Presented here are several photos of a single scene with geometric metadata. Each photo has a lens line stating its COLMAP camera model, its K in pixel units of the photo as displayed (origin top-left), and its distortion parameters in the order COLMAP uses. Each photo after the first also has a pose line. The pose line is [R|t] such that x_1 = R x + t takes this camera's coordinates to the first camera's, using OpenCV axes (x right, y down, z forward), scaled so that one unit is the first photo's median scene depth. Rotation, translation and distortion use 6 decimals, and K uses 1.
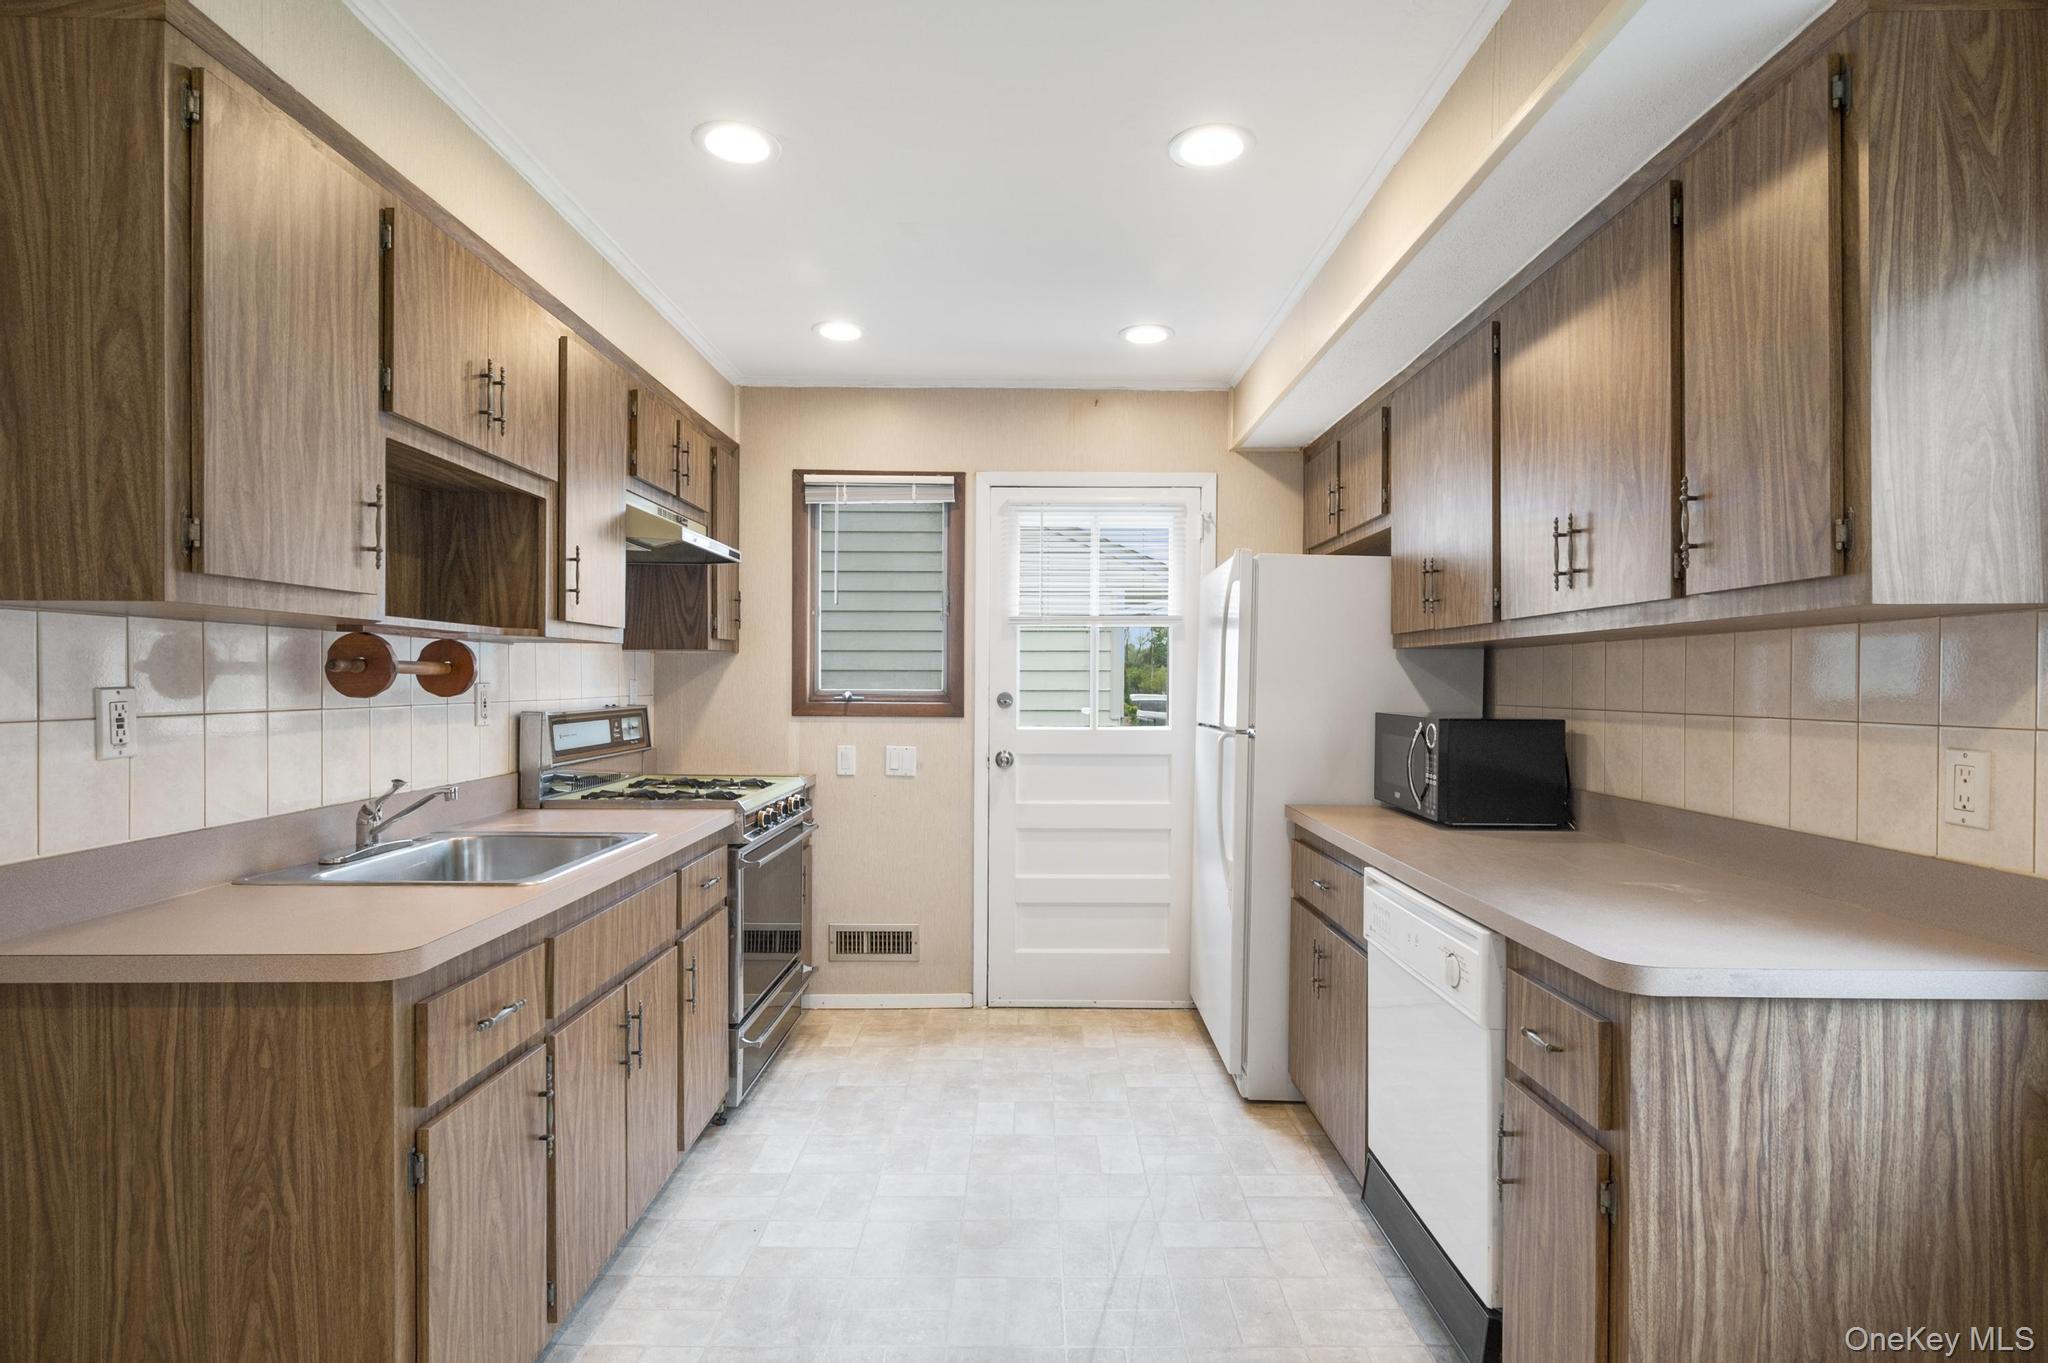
lens RADIAL K [[1028.5, 0, 1027.7], [0, 1028.5, 685.6], [0, 0, 1]] dist [0.000850, 0.000043]
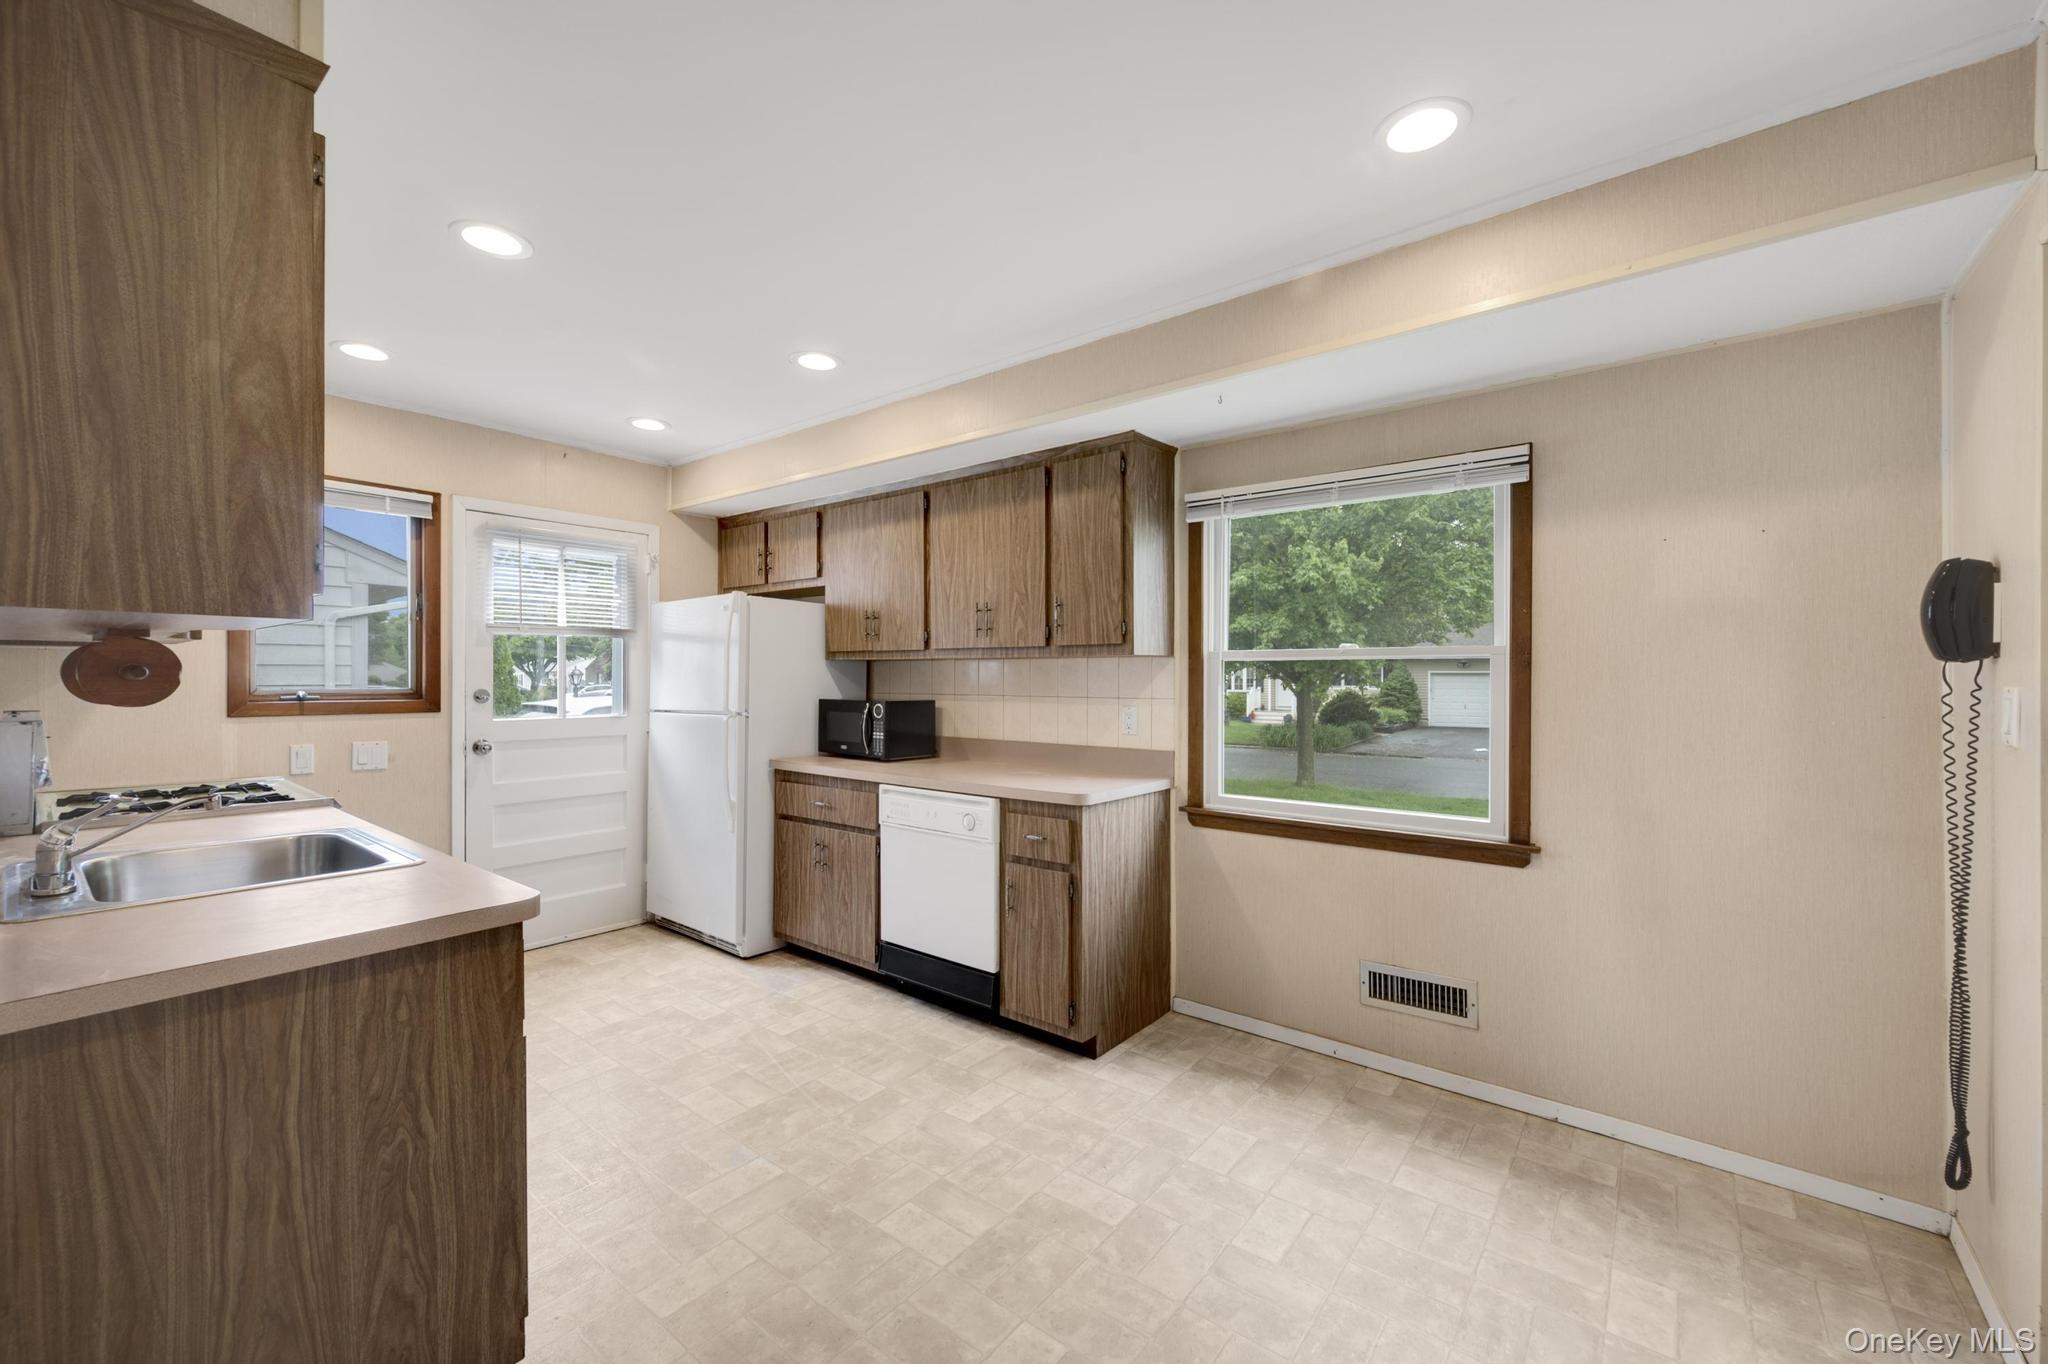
lens RADIAL K [[808.8, 0, 1026.7], [0, 808.8, 679.4], [0, 0, 1]] dist [-0.000833, 0.000065]
pose [[0.621465, -0.004249, 0.783430, -1.018762], [0.002102, 0.999991, 0.003755, -0.019695], [-0.783439, -0.000687, 0.621469, -0.130025]]
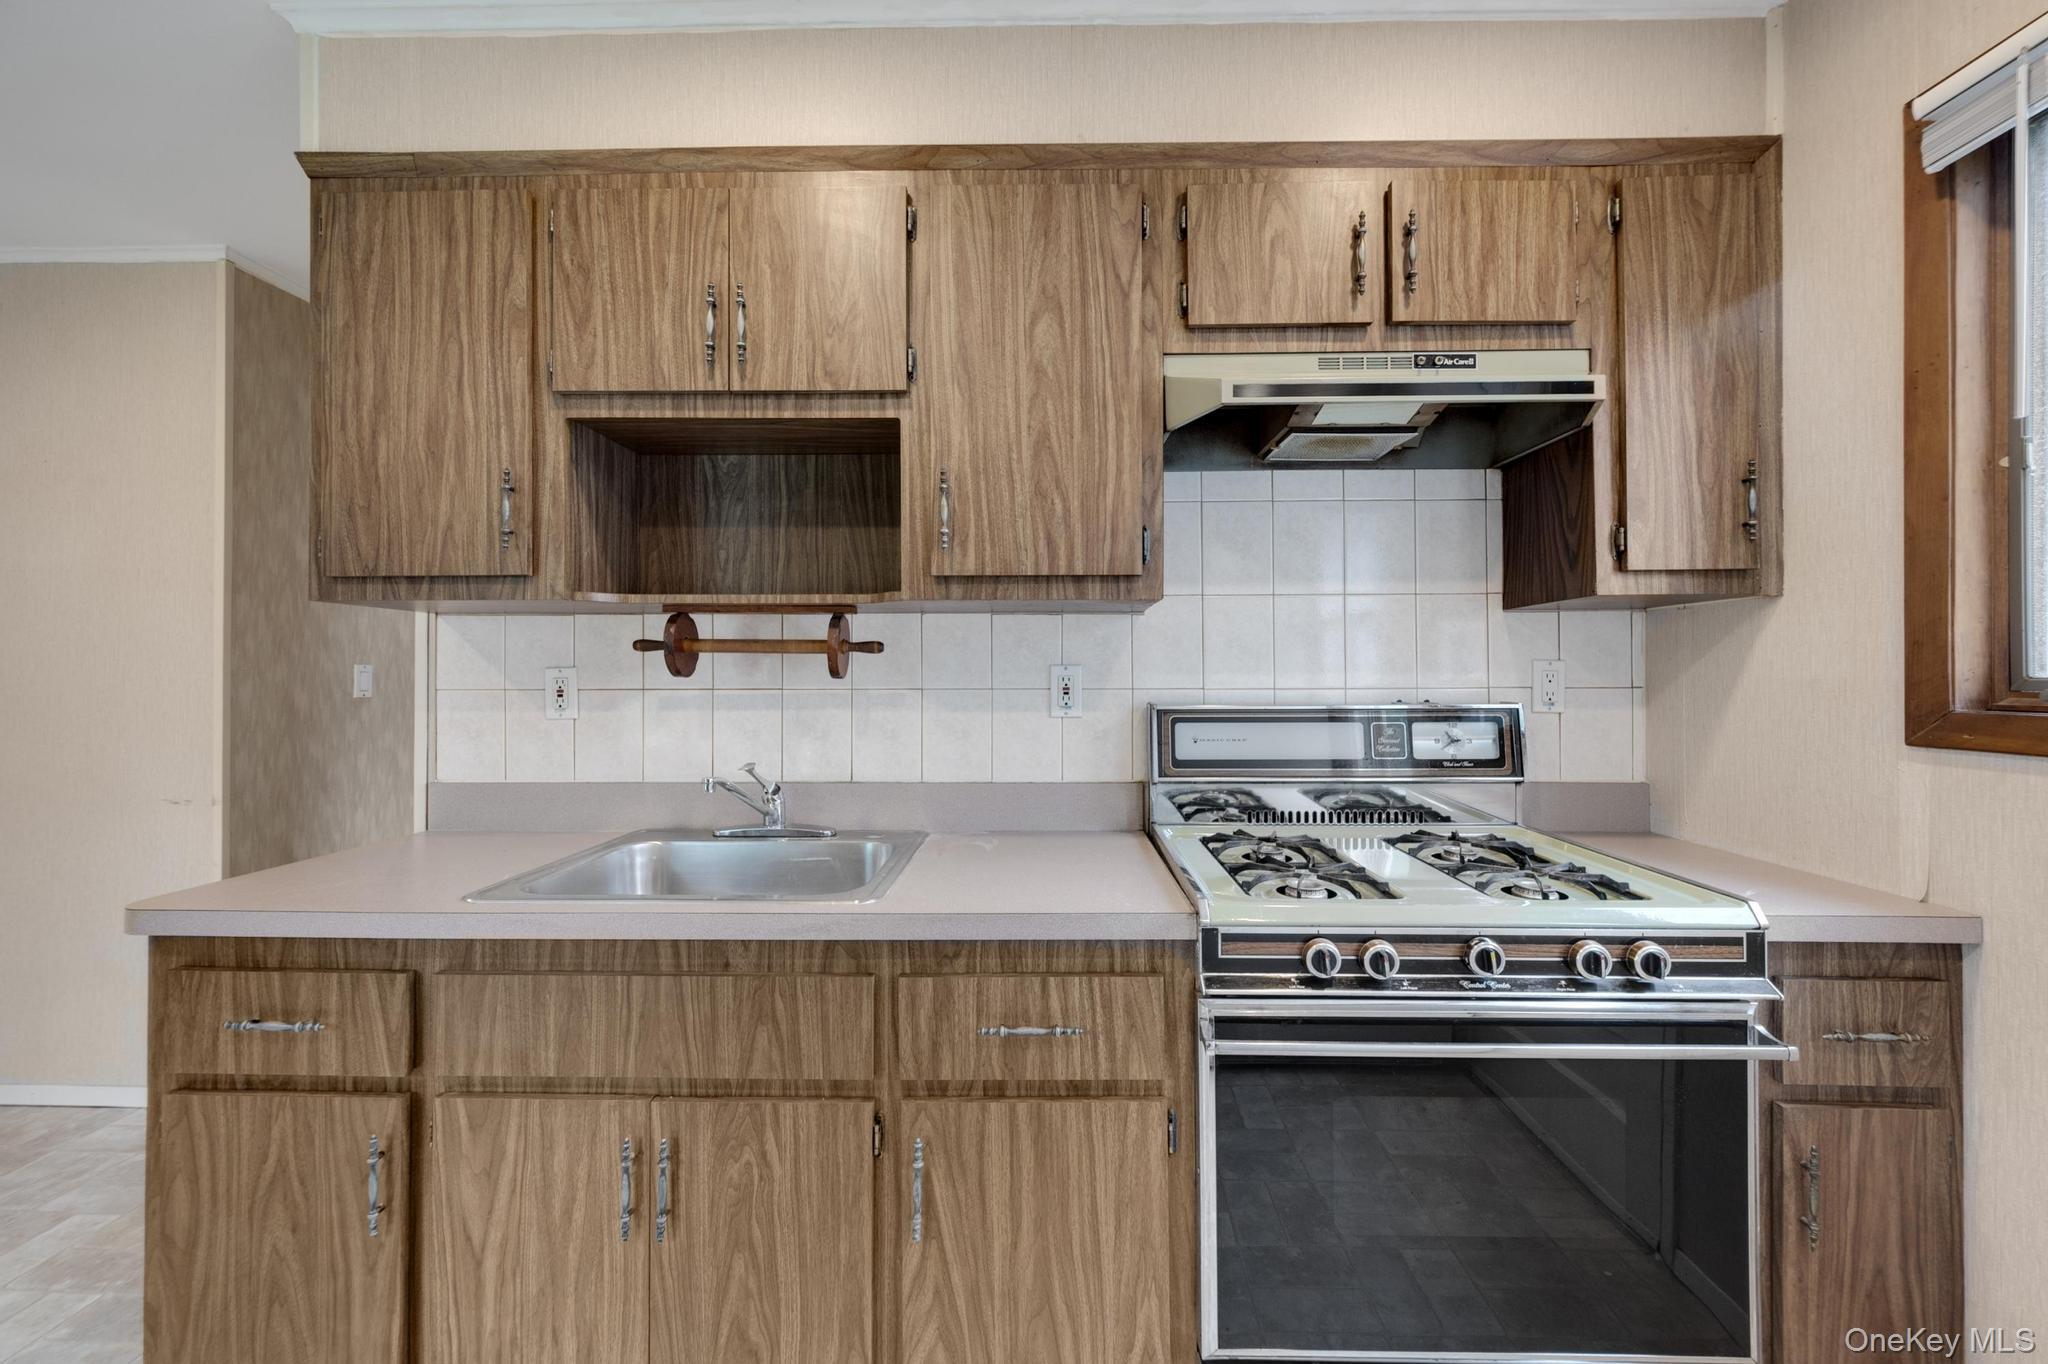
lens RADIAL K [[824.4, 0, 1028.6], [0, 824.4, 669.7], [0, 0, 1]] dist [-0.000135, 0.000180]
pose [[-0.018465, -0.010692, -0.999772, 0.230426], [-0.004115, 0.999935, -0.010618, 0.016671], [0.999821, 0.003918, -0.018508, 1.932776]]
